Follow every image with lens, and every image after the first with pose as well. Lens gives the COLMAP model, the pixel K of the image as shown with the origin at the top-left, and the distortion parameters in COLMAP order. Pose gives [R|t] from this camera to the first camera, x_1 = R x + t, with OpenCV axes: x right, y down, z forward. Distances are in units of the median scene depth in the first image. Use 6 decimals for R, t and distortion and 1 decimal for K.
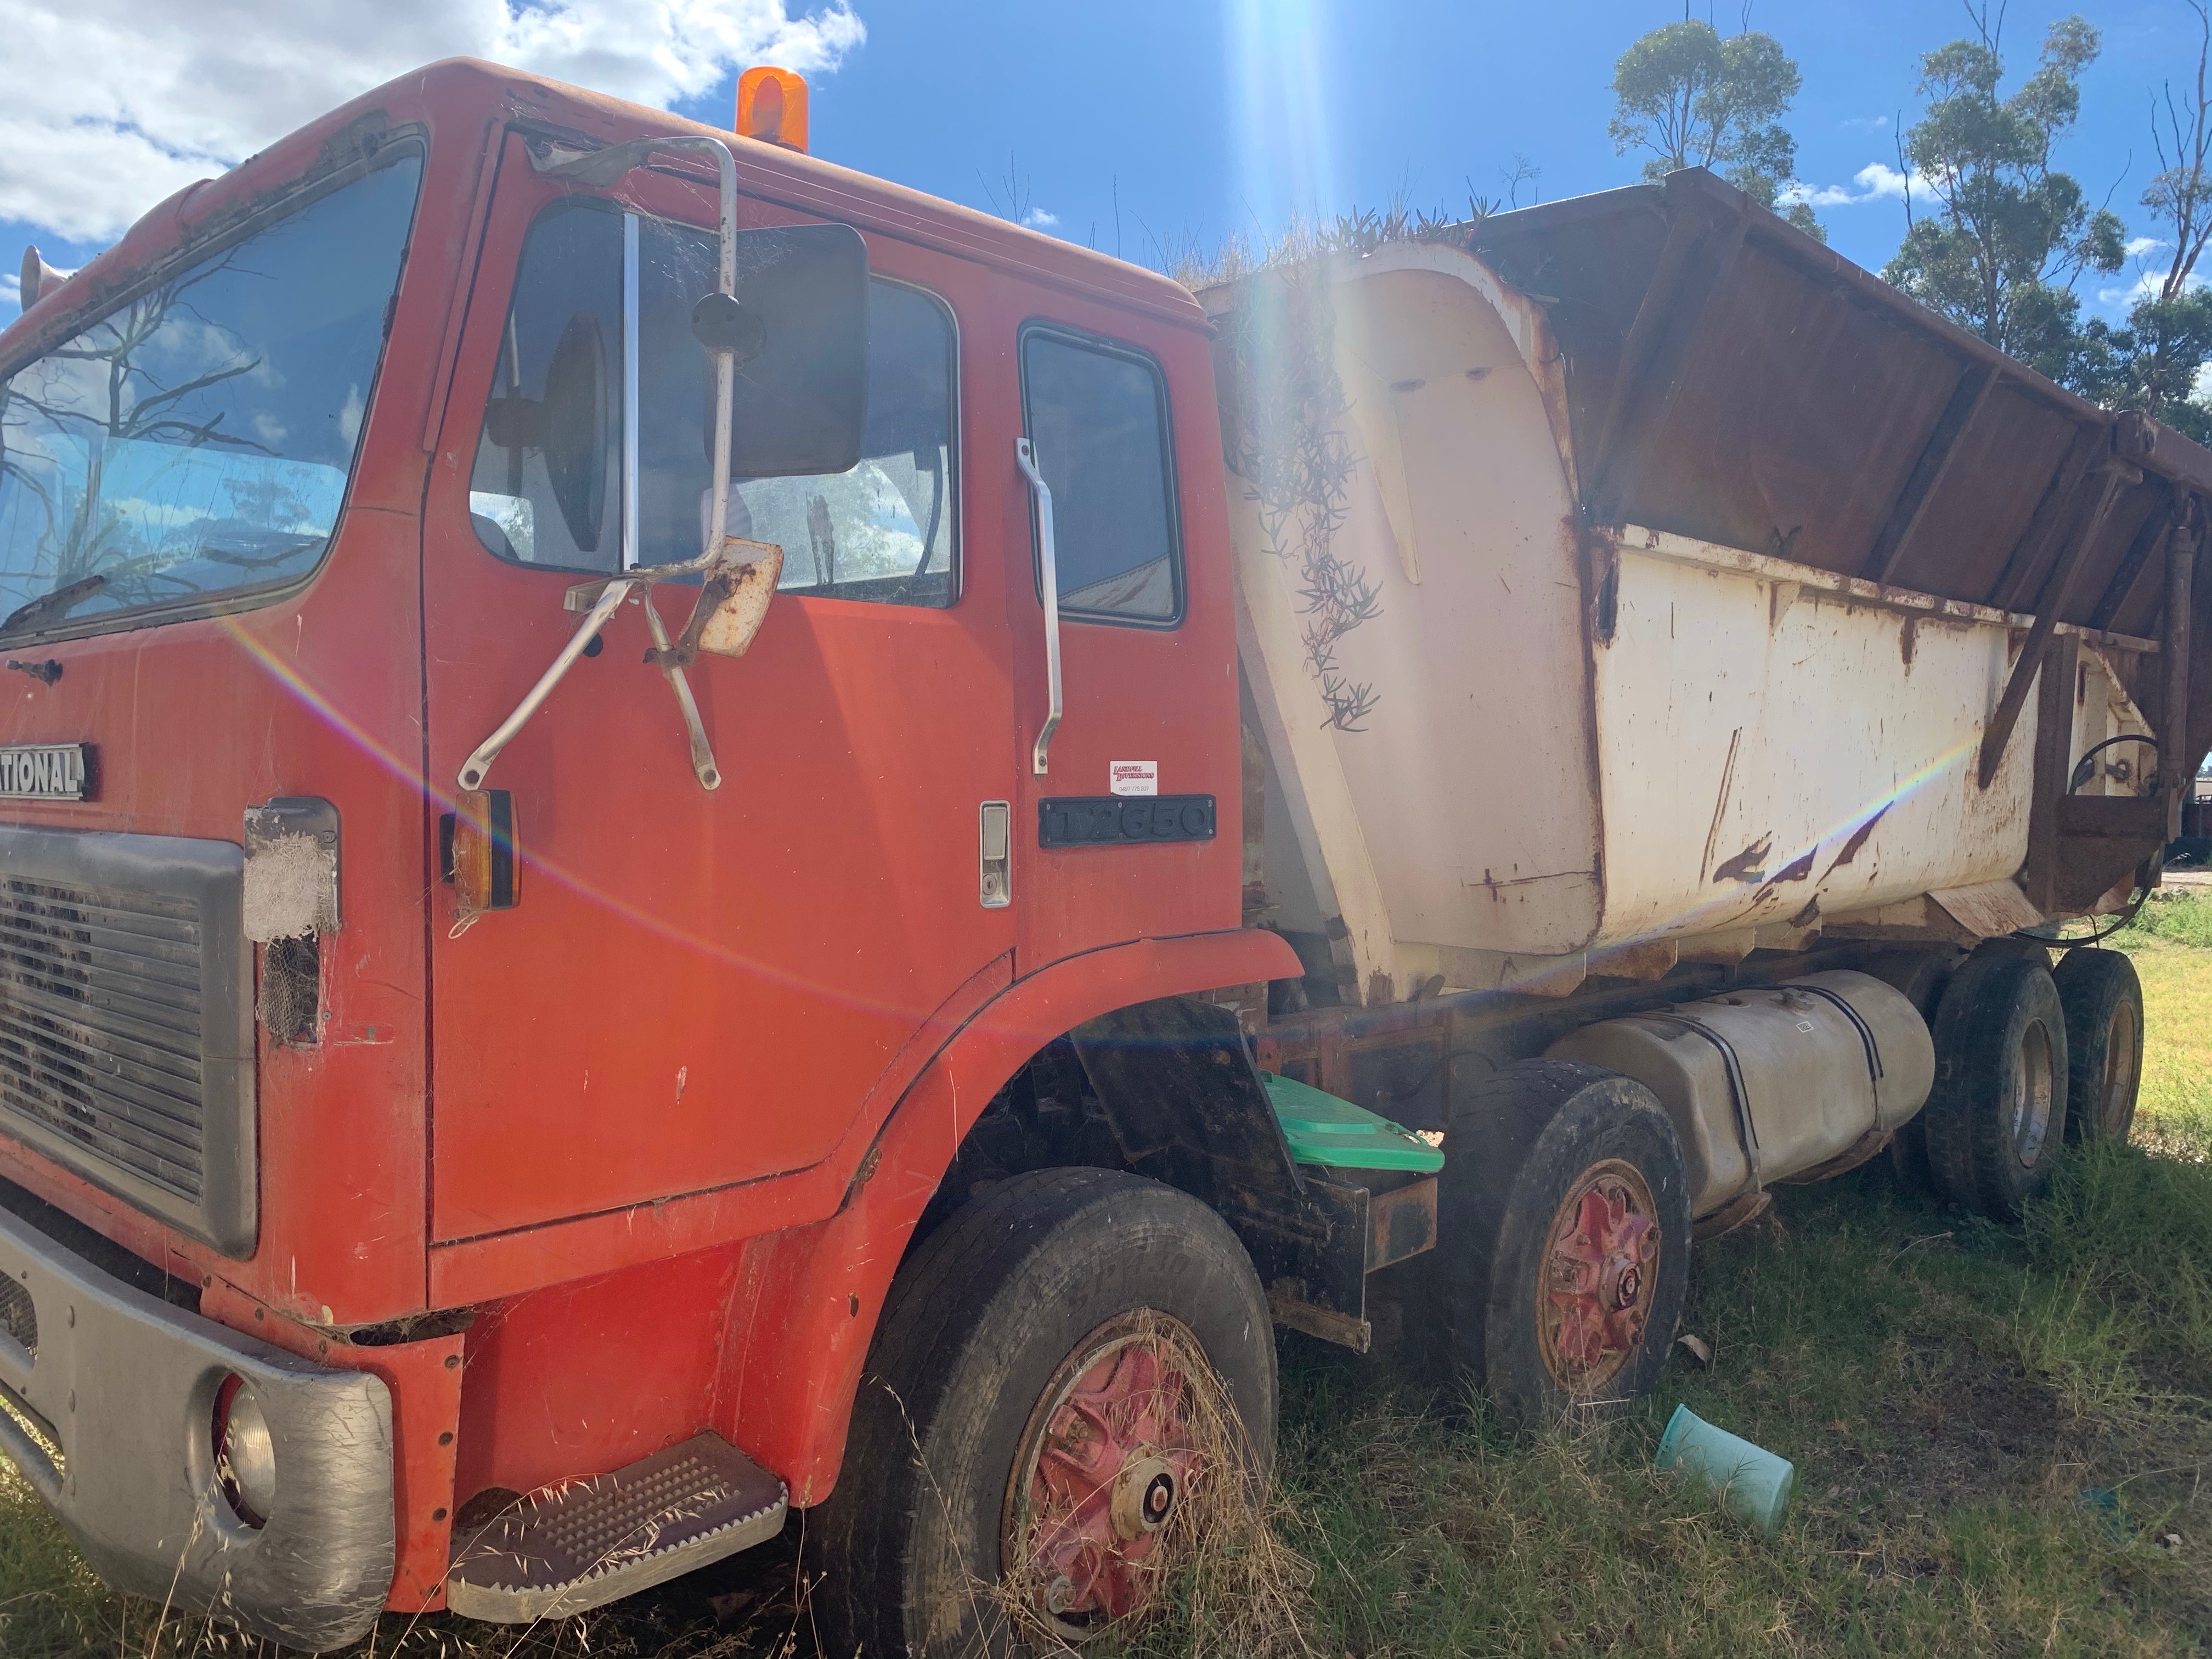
lens RADIAL K [[1691.8, 0, 1106.0], [0, 1691.8, 829.5], [0, 0, 1]] dist [0.005663, 0.000282]
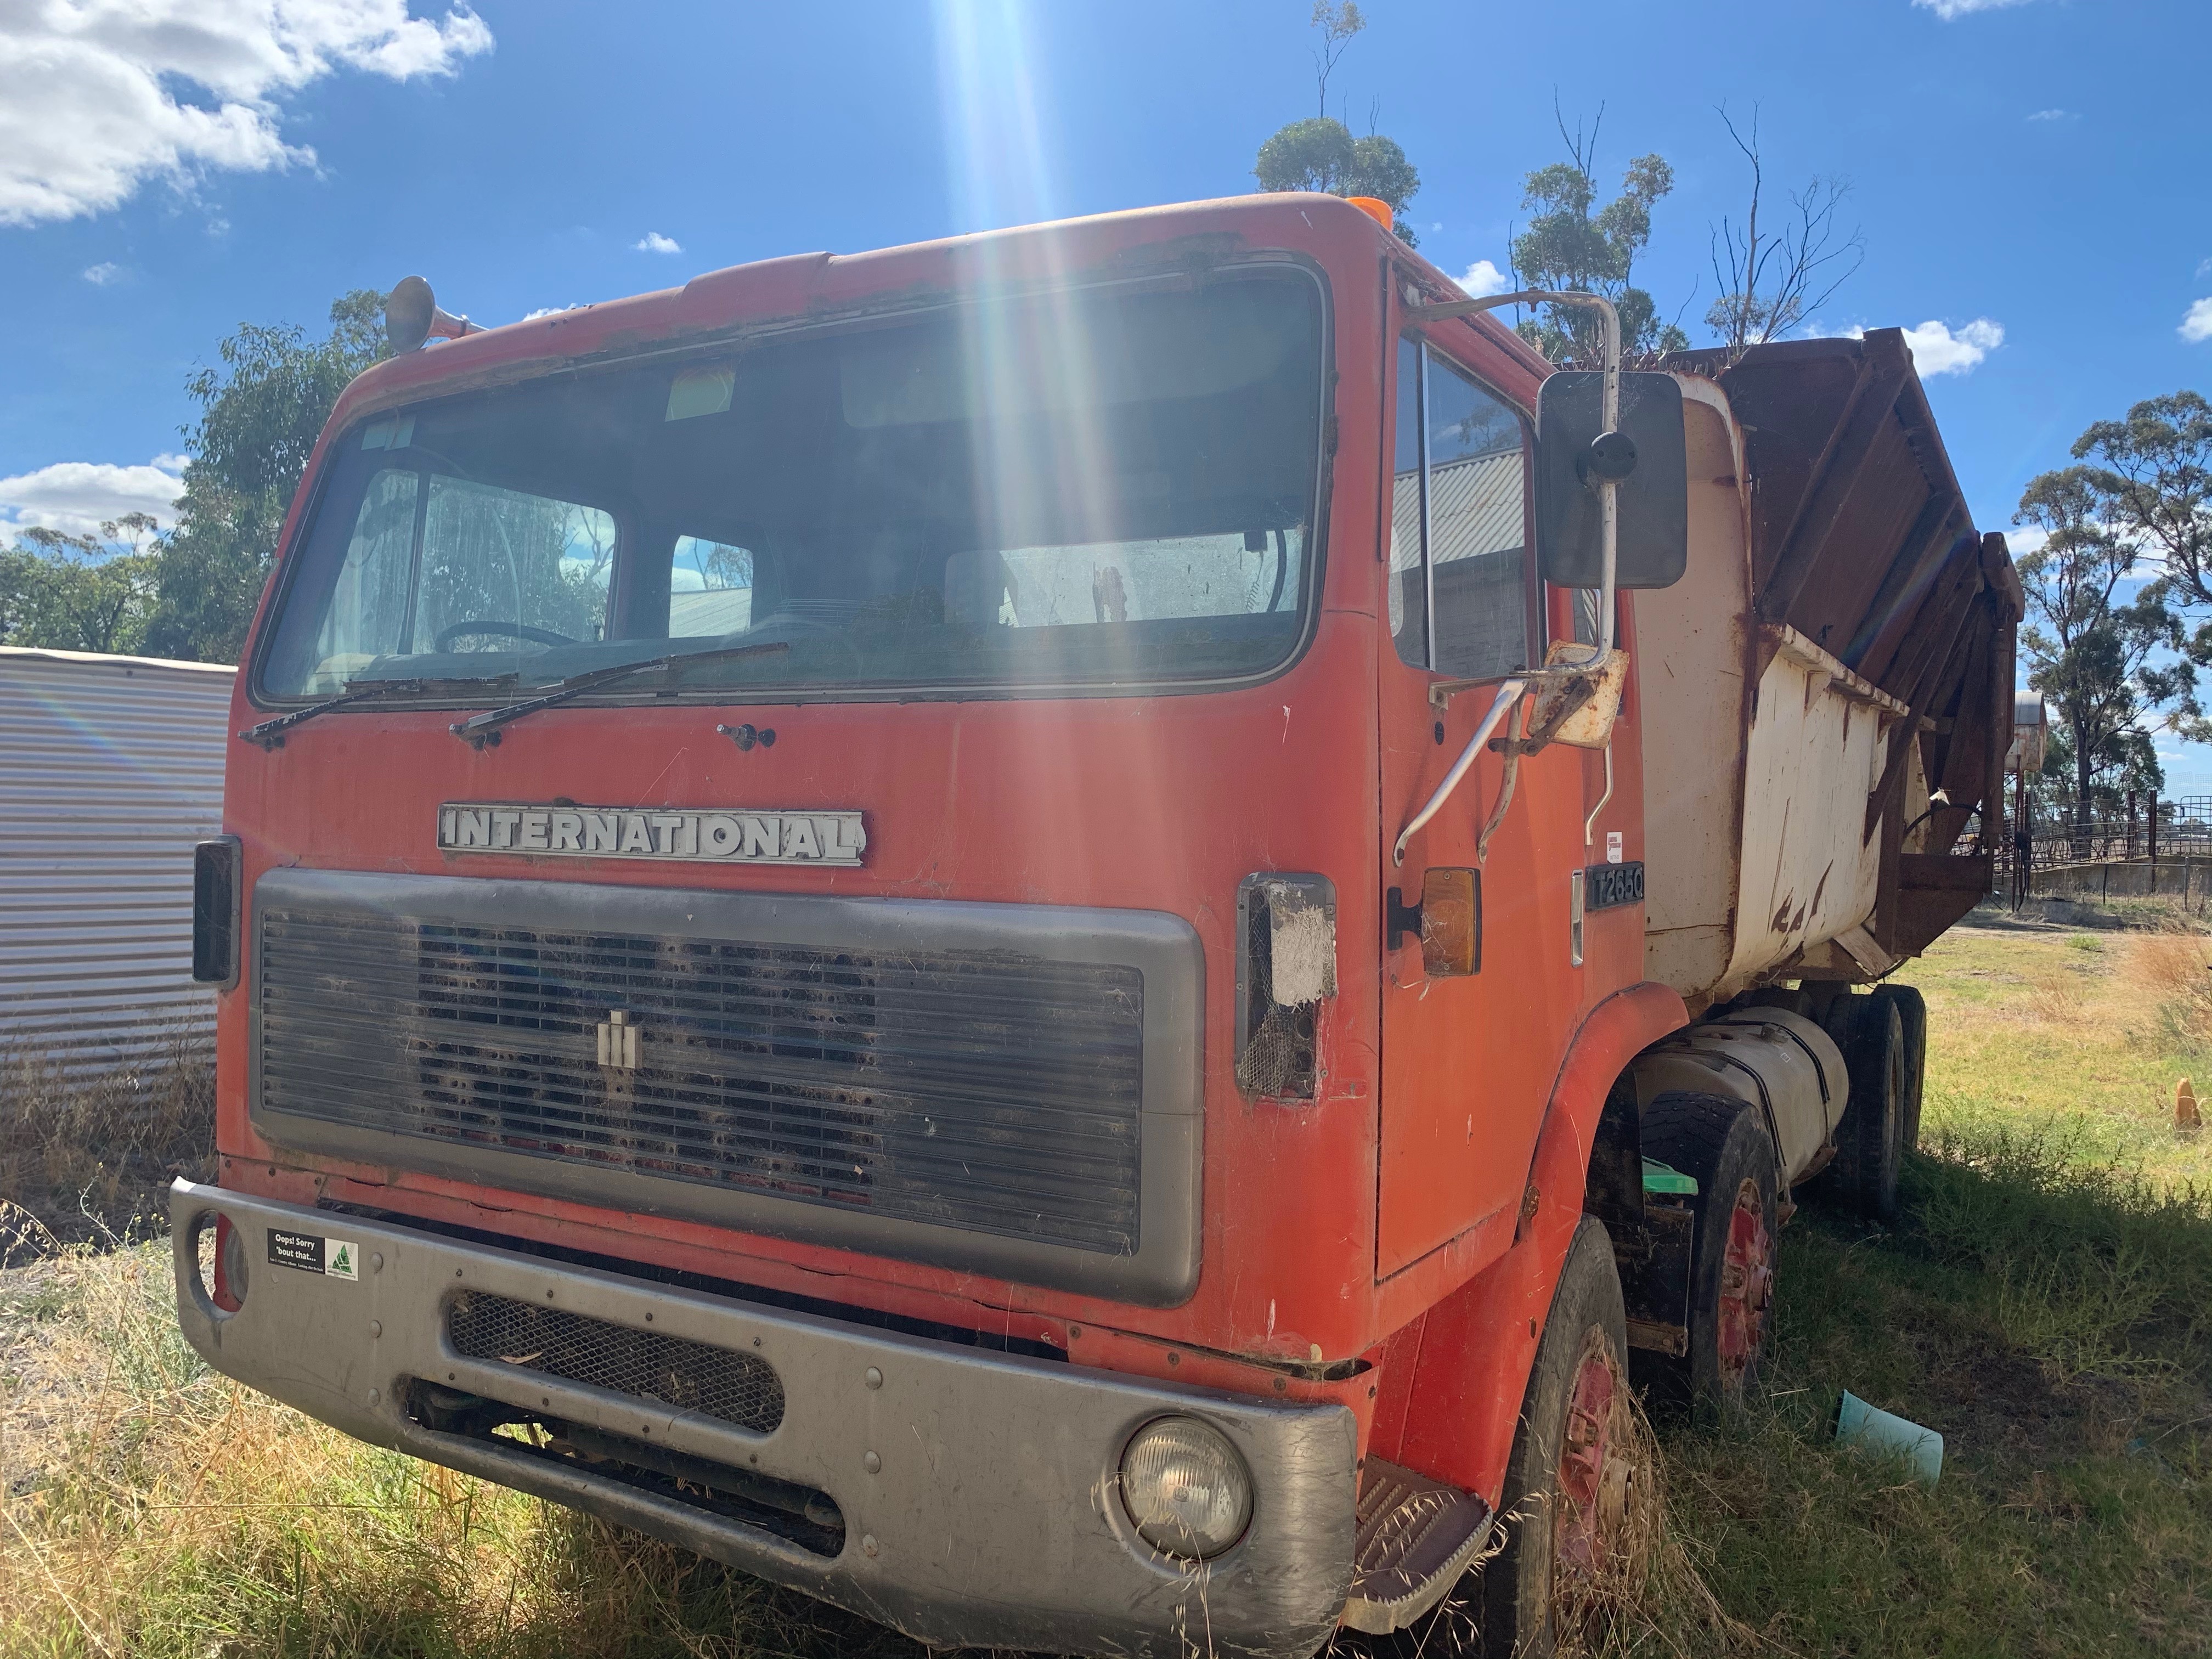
lens RADIAL K [[1665.0, 0, 1106.0], [0, 1665.0, 829.5], [0, 0, 1]] dist [0.073118, -0.174541]
pose [[0.975795, 0.014344, 0.218218, -0.292022], [-0.009667, 0.999700, -0.022486, -0.007489], [-0.218475, 0.019832, 0.975641, -0.006207]]
